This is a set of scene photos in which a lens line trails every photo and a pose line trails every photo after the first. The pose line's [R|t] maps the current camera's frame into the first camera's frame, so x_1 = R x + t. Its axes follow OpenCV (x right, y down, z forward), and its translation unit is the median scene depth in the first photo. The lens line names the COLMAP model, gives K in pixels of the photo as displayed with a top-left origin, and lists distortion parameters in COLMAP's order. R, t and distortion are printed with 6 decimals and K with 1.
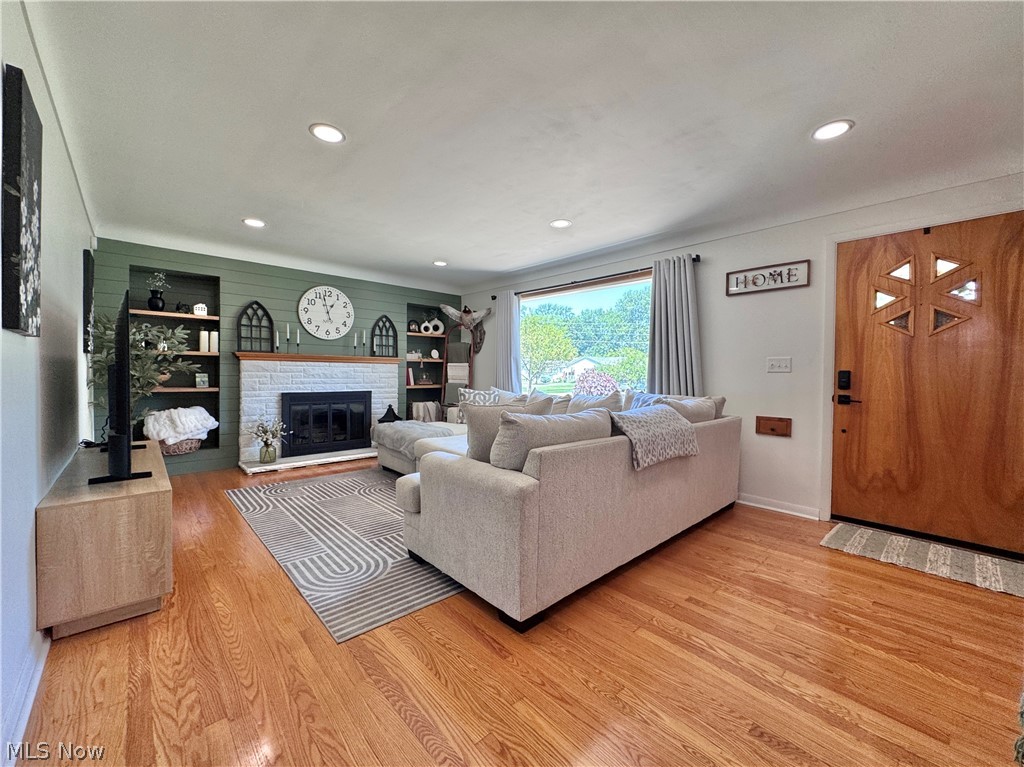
lens RADIAL K [[408.3, 0, 512.0], [0, 408.3, 383.5], [0, 0, 1]] dist [-0.002158, 0.000146]
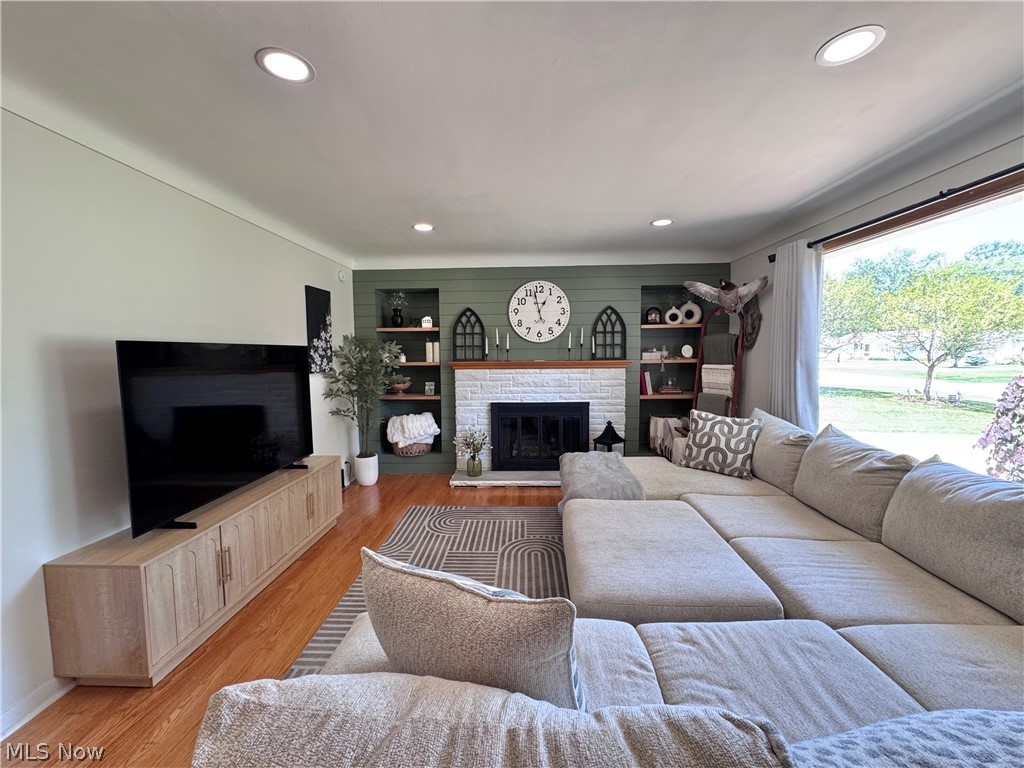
lens RADIAL K [[408.3, 0, 512.0], [0, 408.3, 384.0], [0, 0, 1]] dist [-0.002158, 0.000146]
pose [[0.716837, 0.033120, -0.696454, 0.117043], [-0.000499, 0.998895, 0.046989, -0.060145], [0.697241, -0.033336, 0.716061, 0.333545]]
